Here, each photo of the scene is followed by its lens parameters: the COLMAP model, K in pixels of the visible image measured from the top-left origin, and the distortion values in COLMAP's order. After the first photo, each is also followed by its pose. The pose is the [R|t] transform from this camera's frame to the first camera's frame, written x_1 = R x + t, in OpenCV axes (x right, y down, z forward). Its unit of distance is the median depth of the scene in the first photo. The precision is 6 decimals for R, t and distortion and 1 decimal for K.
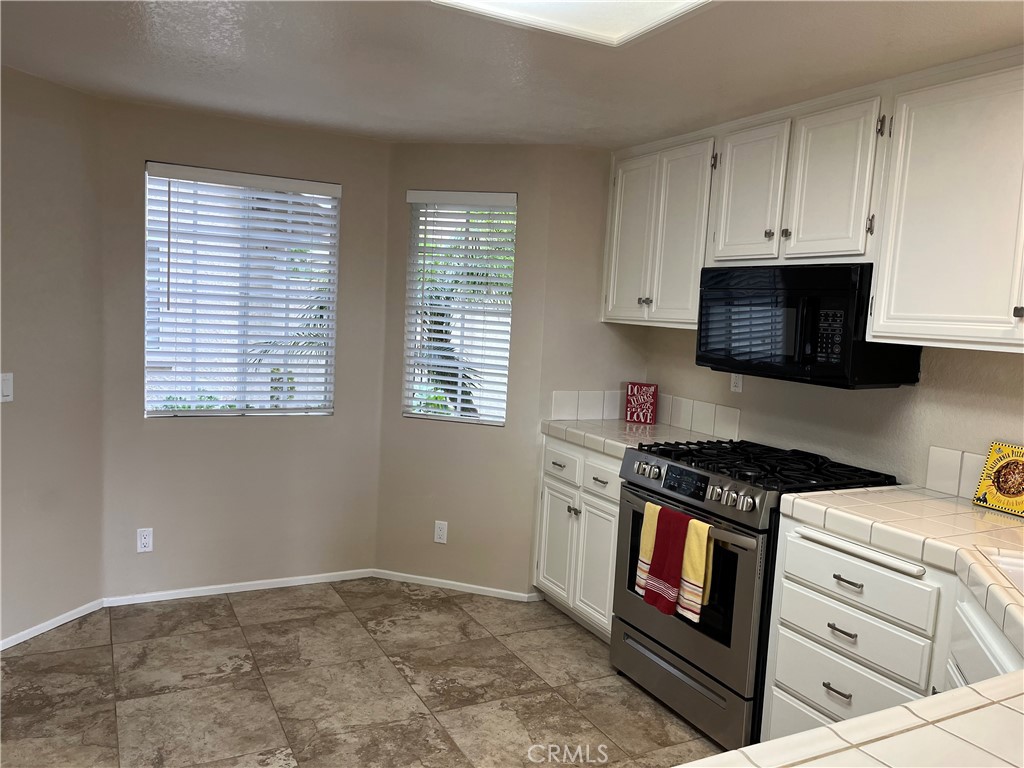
lens RADIAL K [[780.6, 0, 512.0], [0, 780.6, 384.0], [0, 0, 1]] dist [0.029395, -0.003659]
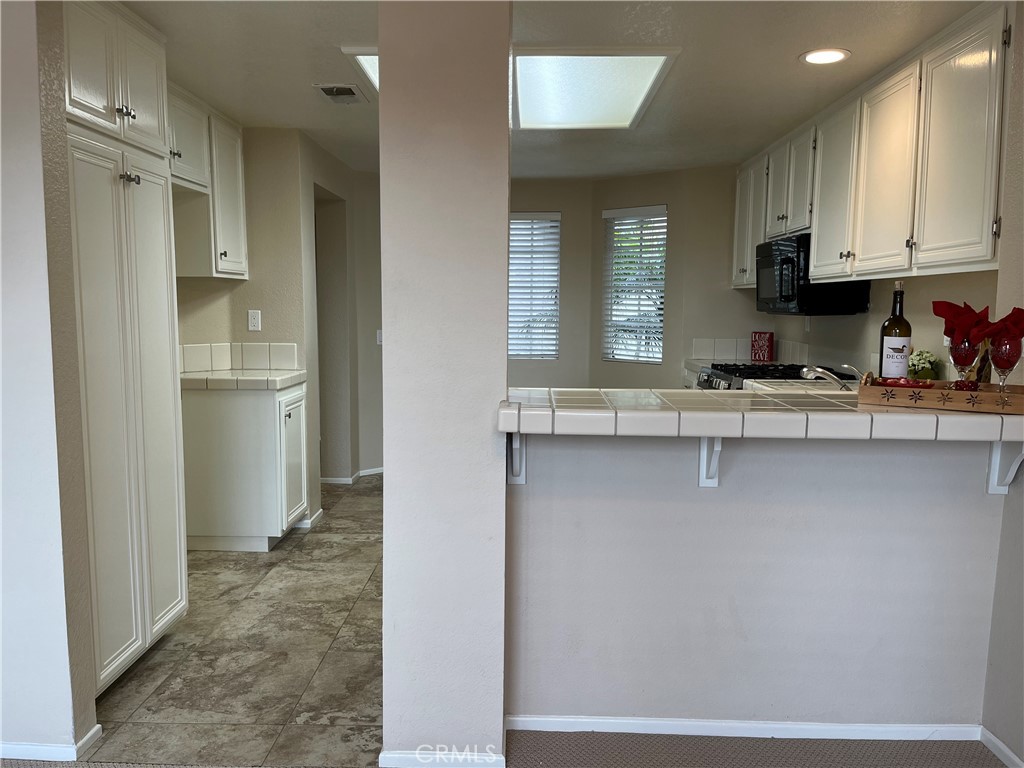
lens RADIAL K [[780.6, 0, 512.0], [0, 780.6, 384.0], [0, 0, 1]] dist [0.029395, -0.003659]
pose [[0.874085, -0.002414, -0.485766, 0.619353], [-0.002163, 0.999958, -0.008862, 0.142586], [0.485768, 0.008797, 0.874044, -0.565548]]
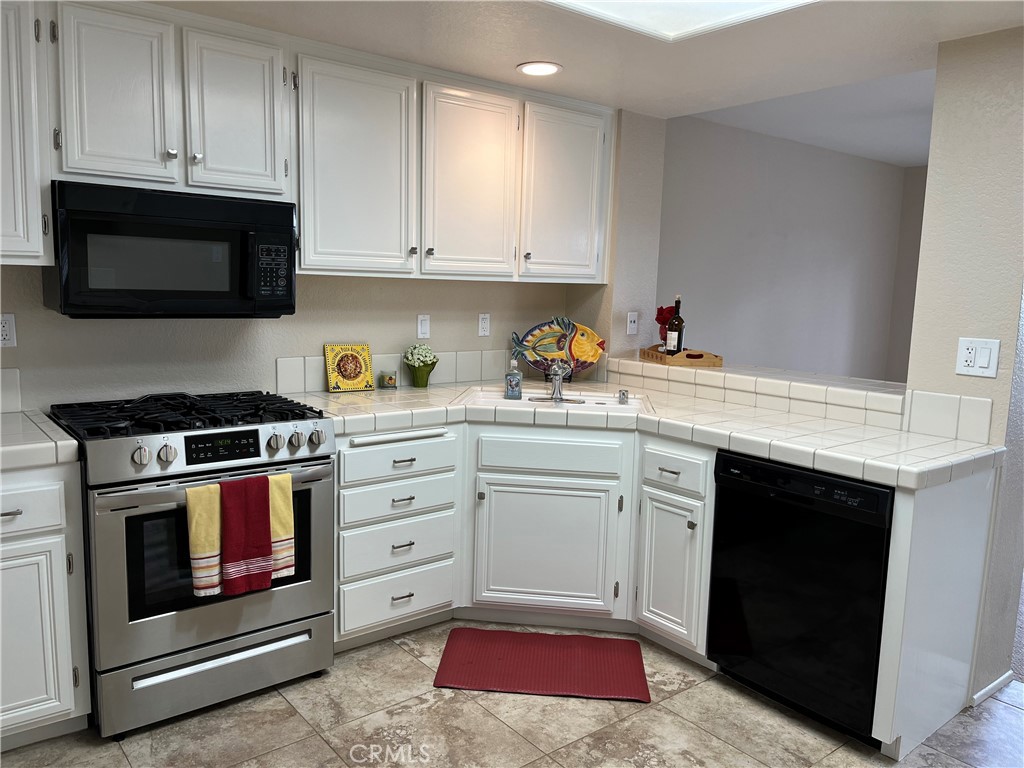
lens RADIAL K [[780.6, 0, 512.0], [0, 780.6, 384.0], [0, 0, 1]] dist [0.029395, -0.003659]
pose [[-0.190502, -0.189727, 0.963178, -0.651125], [0.055379, 0.977507, 0.203503, -0.099977], [-0.980124, 0.092108, -0.175710, 0.817640]]
